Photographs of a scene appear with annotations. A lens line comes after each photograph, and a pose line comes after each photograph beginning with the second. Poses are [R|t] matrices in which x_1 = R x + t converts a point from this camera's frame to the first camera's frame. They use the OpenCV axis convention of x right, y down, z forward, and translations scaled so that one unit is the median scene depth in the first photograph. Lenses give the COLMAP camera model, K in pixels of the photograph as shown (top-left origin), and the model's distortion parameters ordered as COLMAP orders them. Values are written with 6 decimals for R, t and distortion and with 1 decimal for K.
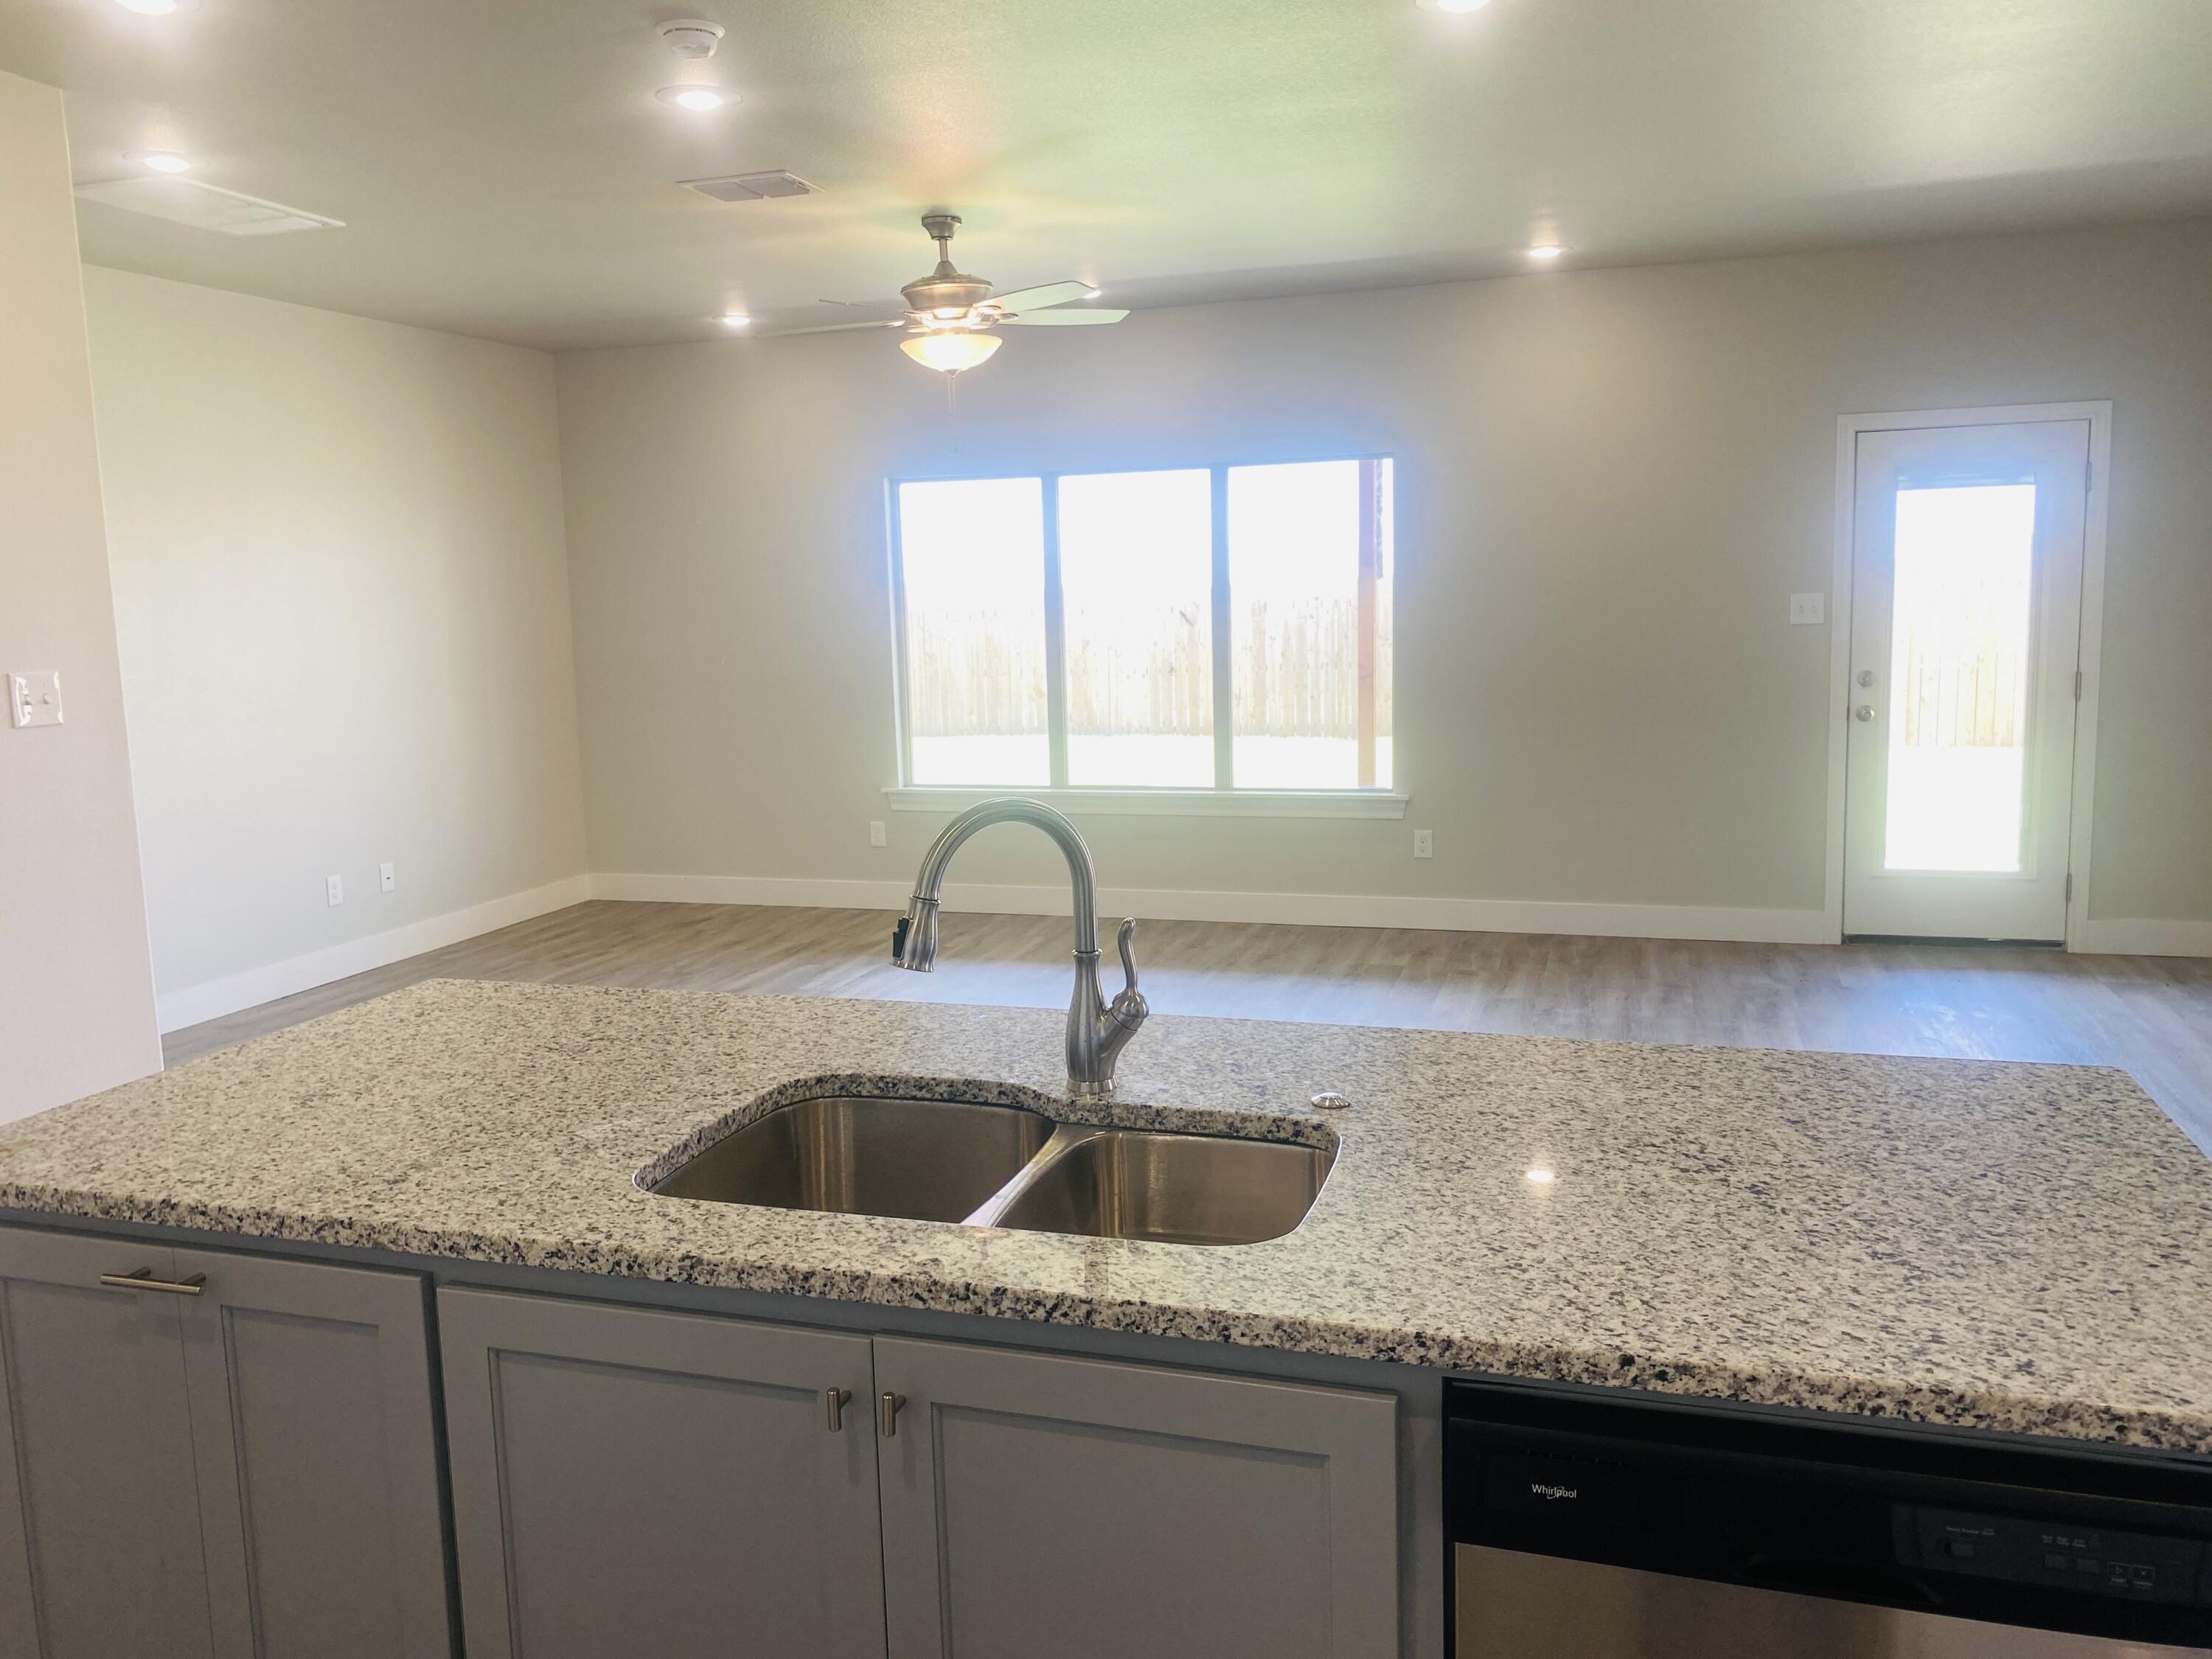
lens RADIAL K [[1682.5, 0, 1109.3], [0, 1682.5, 839.2], [0, 0, 1]] dist [0.066312, -0.106060]
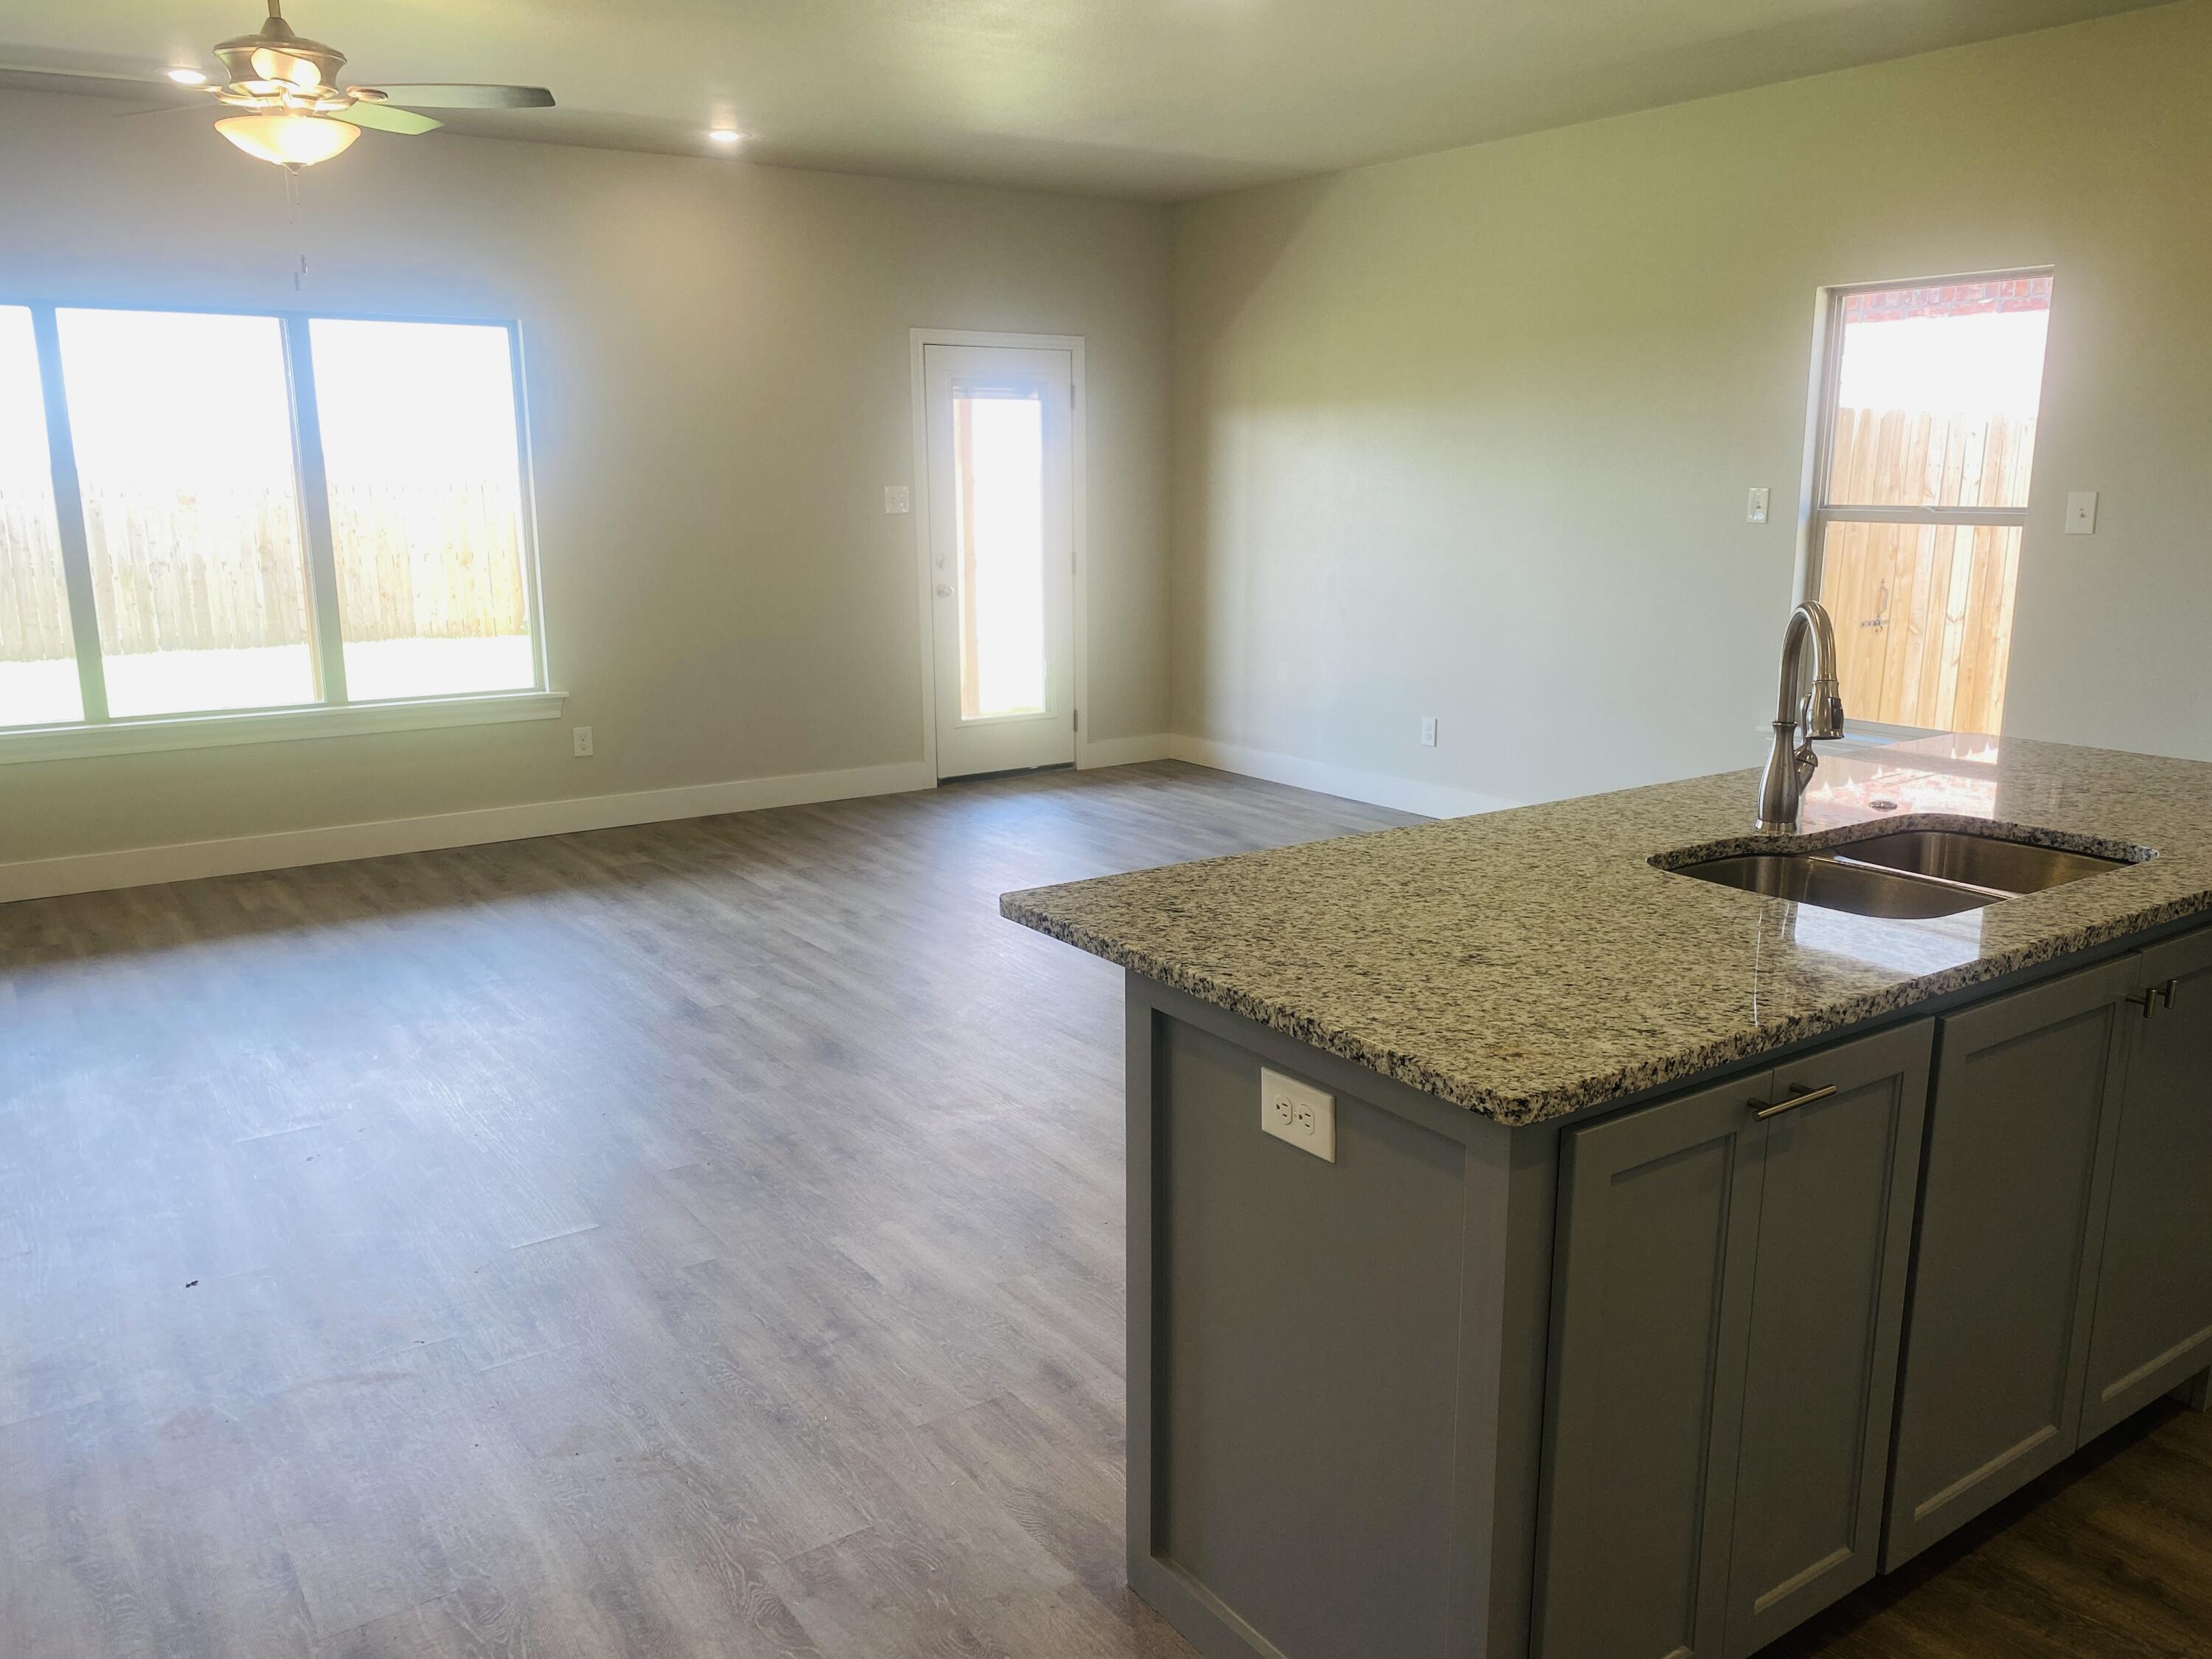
lens RADIAL K [[1671.9, 0, 1106.2], [0, 1671.9, 873.2], [0, 0, 1]] dist [0.018781, -0.011525]
pose [[0.614087, -0.160017, 0.772846, -0.419802], [0.103686, 0.987100, 0.121992, -0.009539], [-0.782398, 0.005220, 0.622757, 0.188342]]
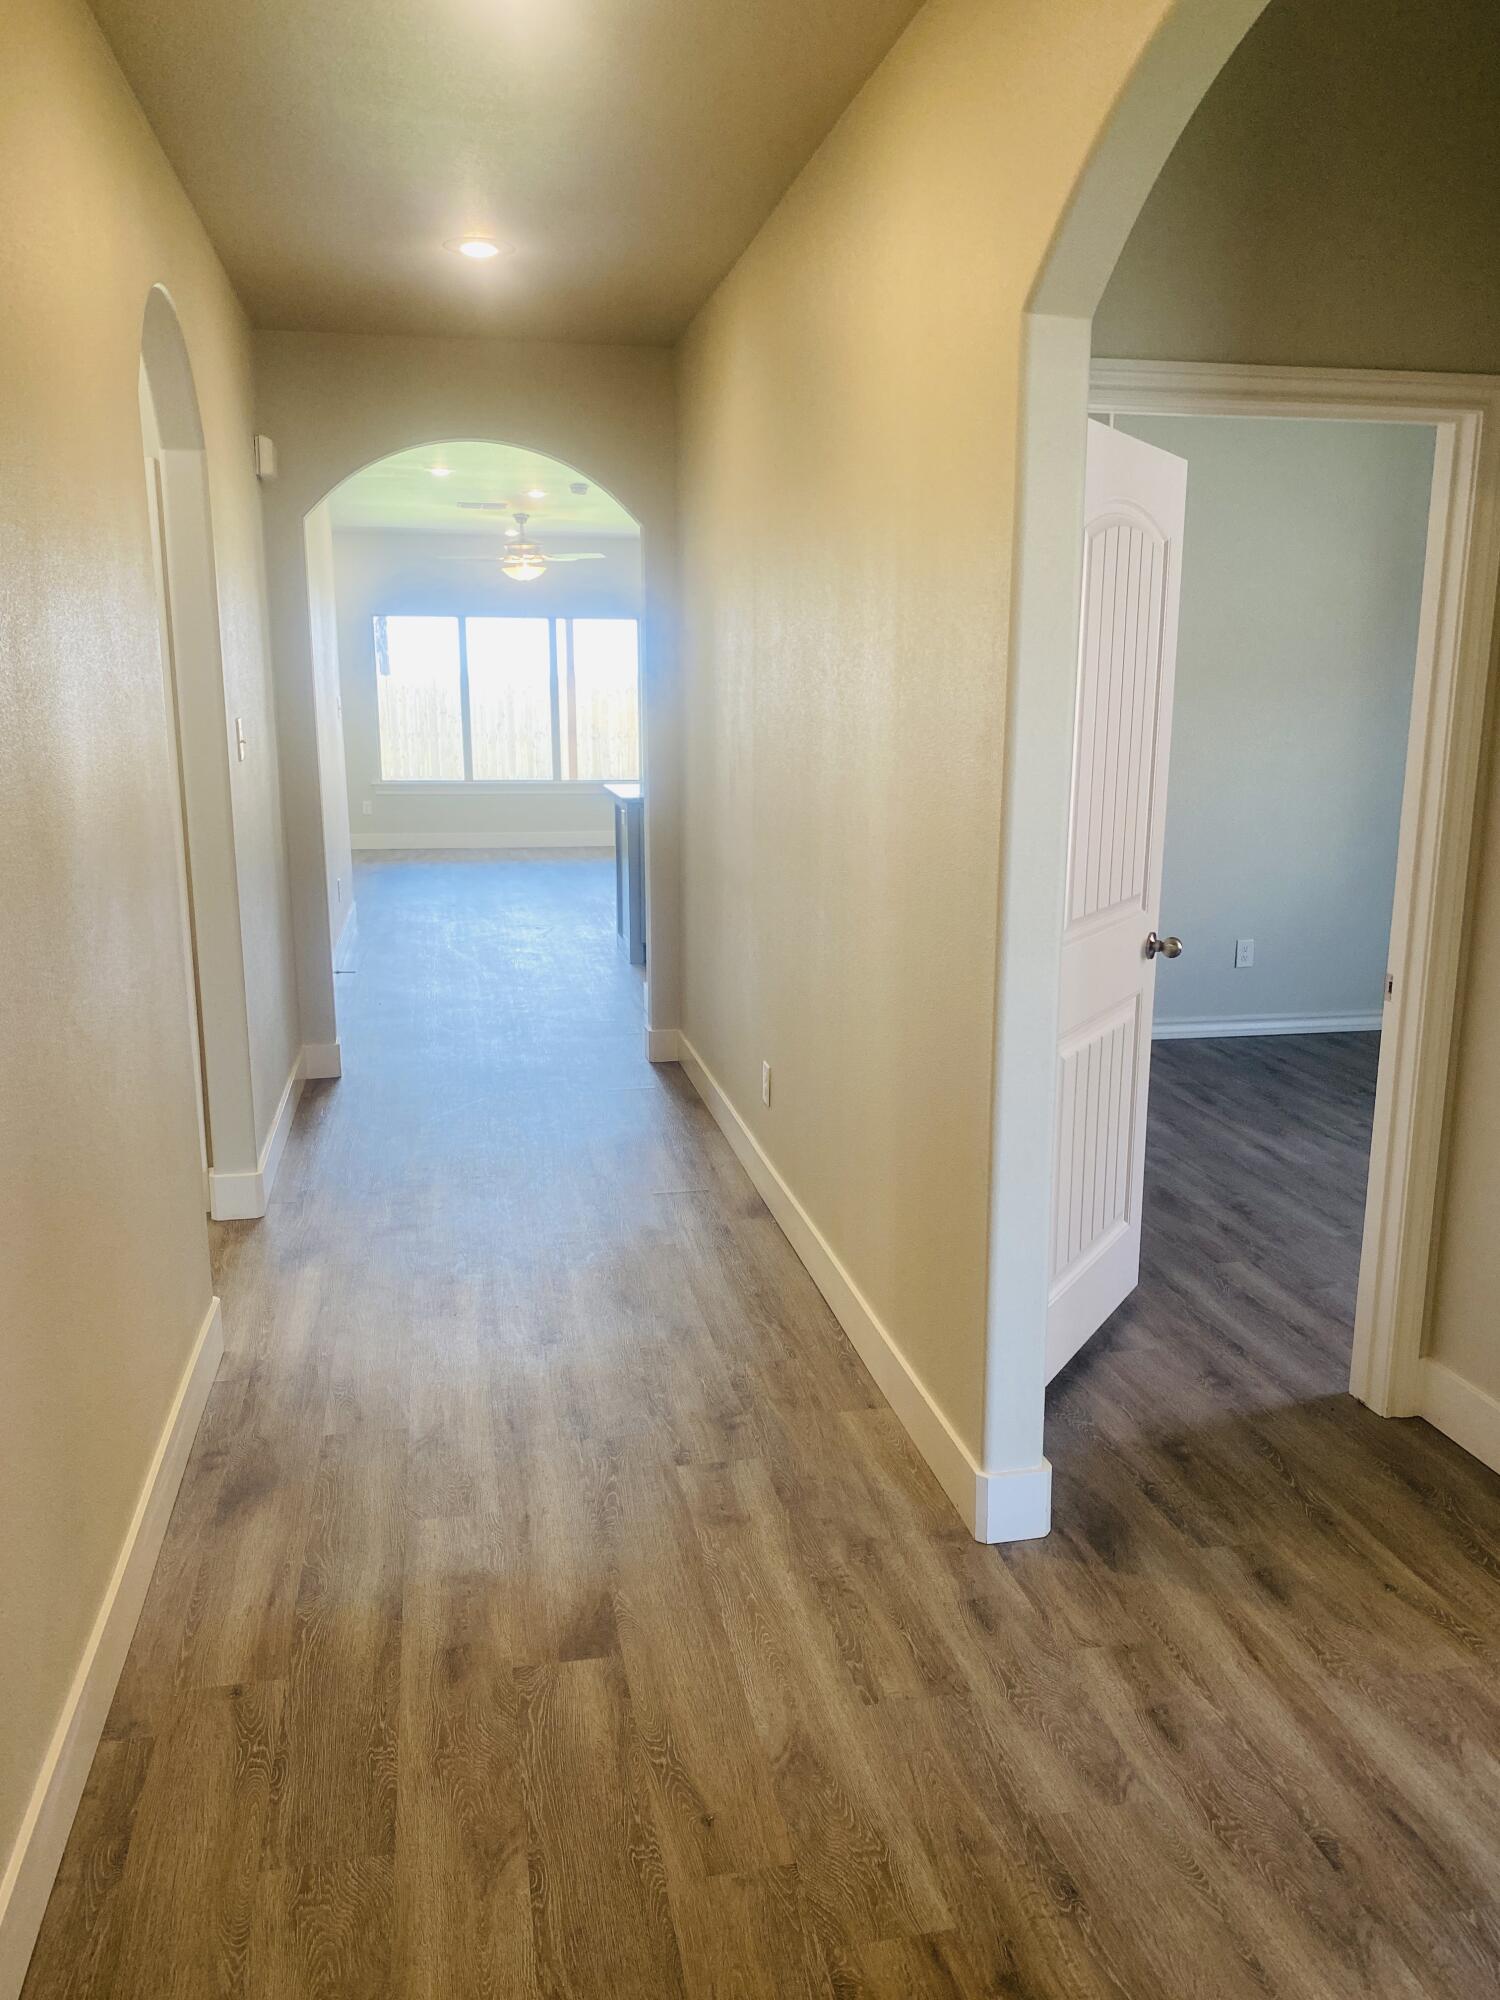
lens RADIAL K [[1553.1, 0, 750.0], [0, 1553.1, 1000.0], [0, 0, 1]] dist [0.040803, -0.011536]
pose [[0.878855, -0.062752, 0.472945, -0.724058], [0.040187, 0.997526, 0.057677, 0.160422], [-0.475394, -0.031684, 0.879202, -0.890711]]
